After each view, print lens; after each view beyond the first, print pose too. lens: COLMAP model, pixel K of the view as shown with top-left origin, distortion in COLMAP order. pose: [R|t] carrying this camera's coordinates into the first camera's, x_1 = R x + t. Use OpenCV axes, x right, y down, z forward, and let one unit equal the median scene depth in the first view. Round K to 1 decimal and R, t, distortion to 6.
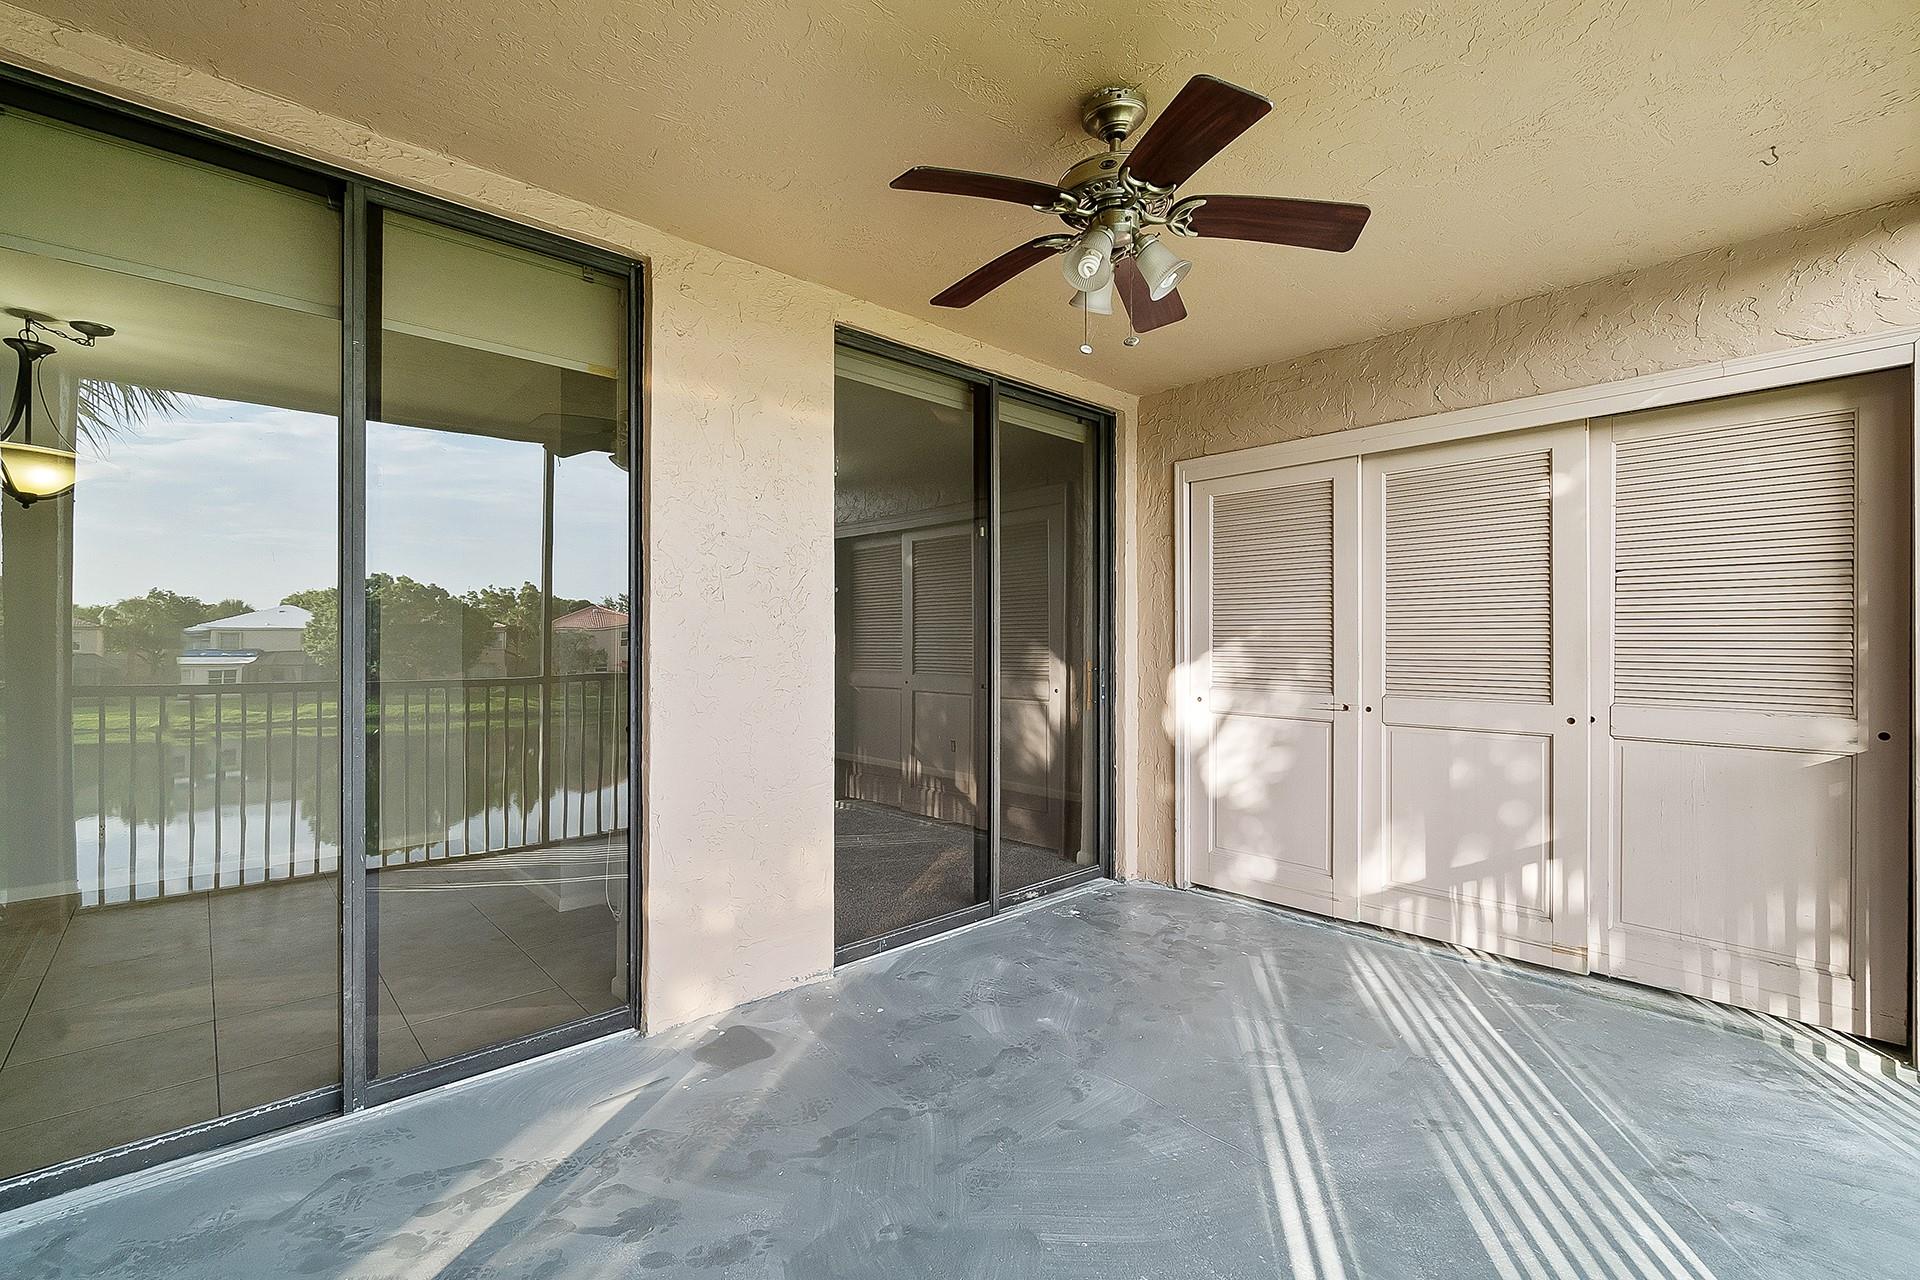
lens RADIAL K [[816.4, 0, 919.2], [0, 816.4, 632.5], [0, 0, 1]] dist [0.001944, 0.000778]
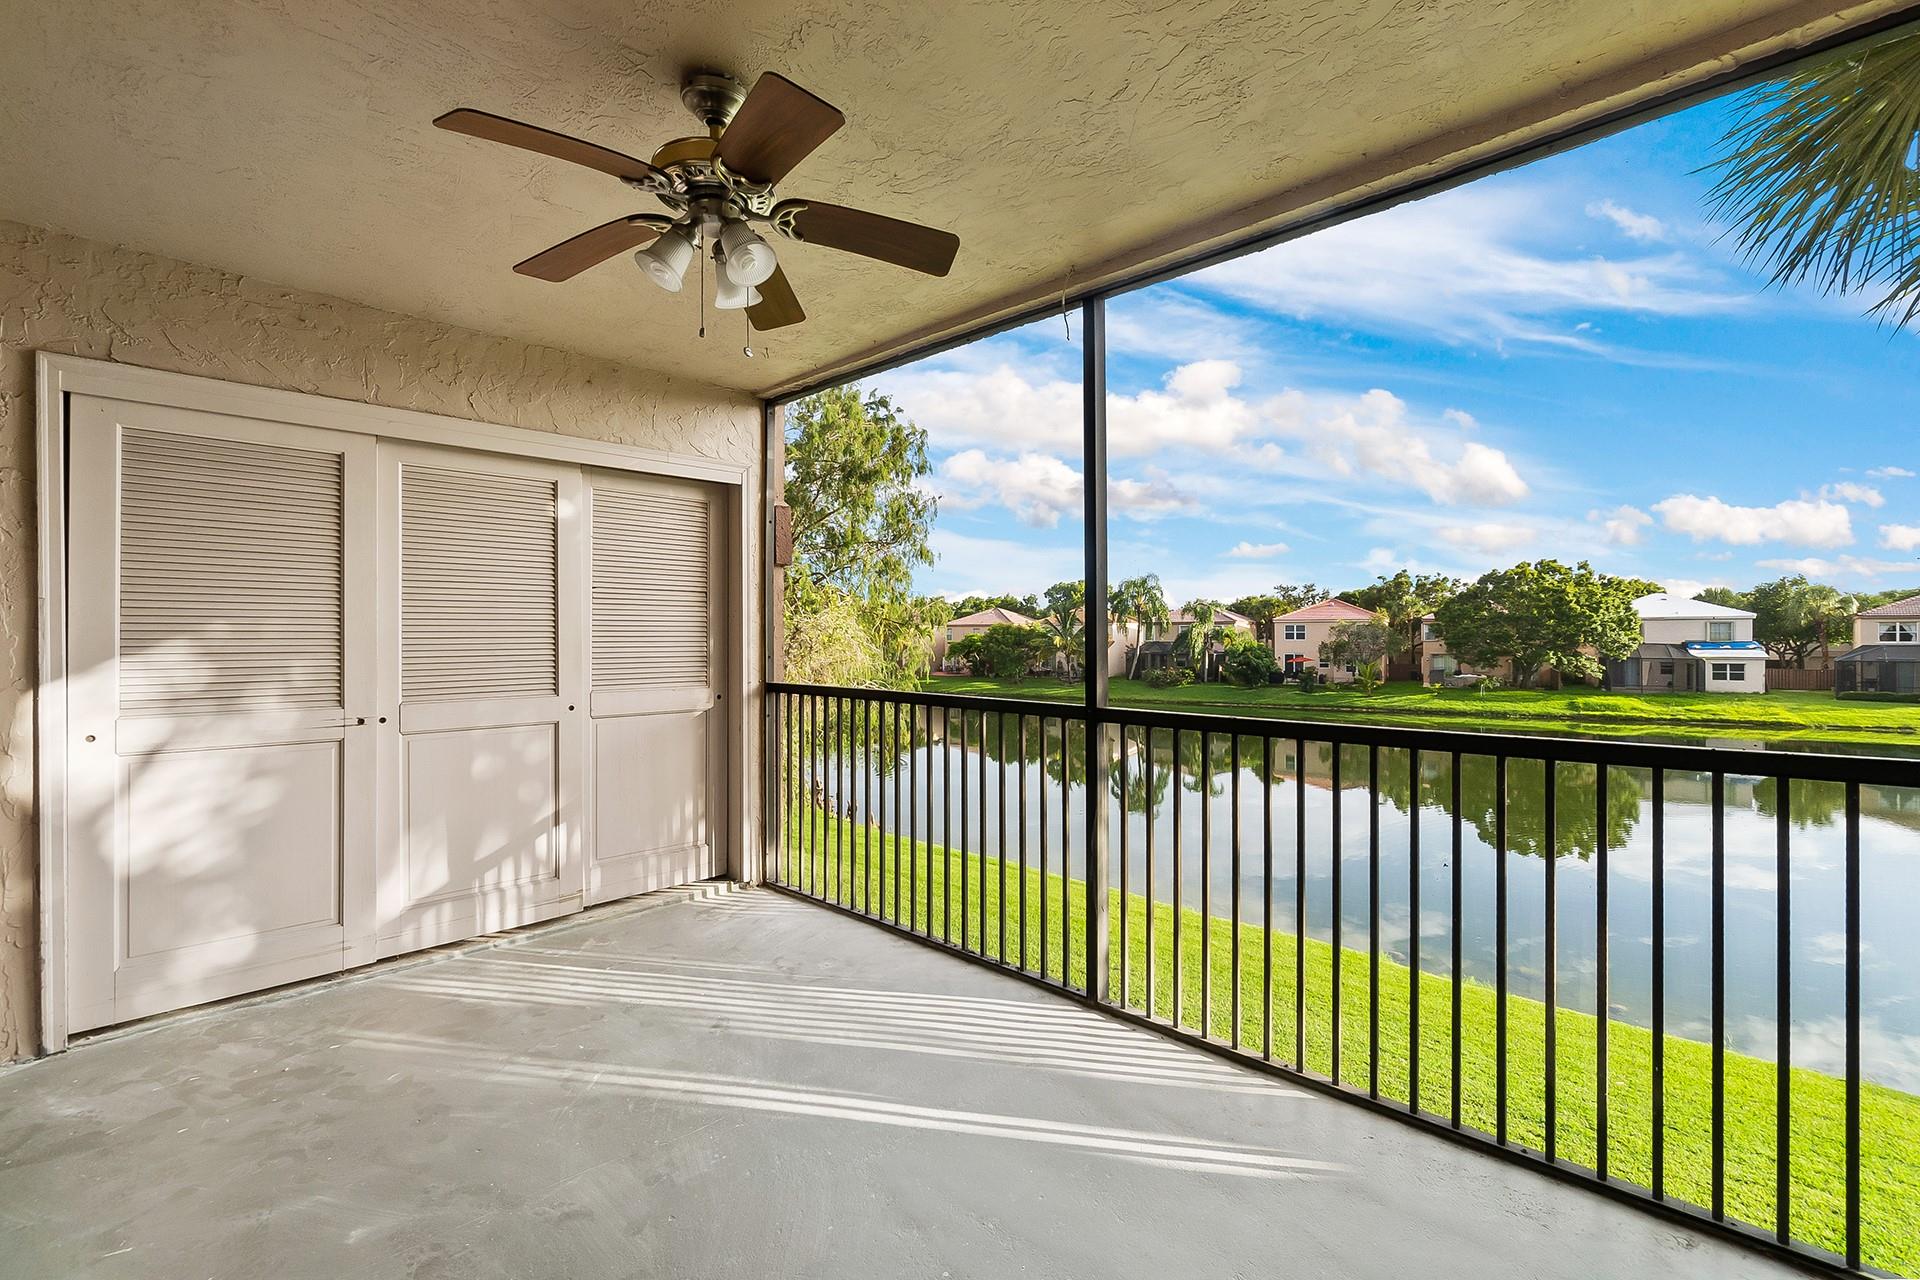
lens RADIAL K [[834.5, 0, 951.6], [0, 834.5, 633.3], [0, 0, 1]] dist [-0.001905, -0.000116]
pose [[-0.066711, 0.003706, 0.997765, -0.473025], [-0.004248, 0.999983, -0.003999, -0.000645], [-0.997763, -0.004505, -0.066694, 0.506920]]
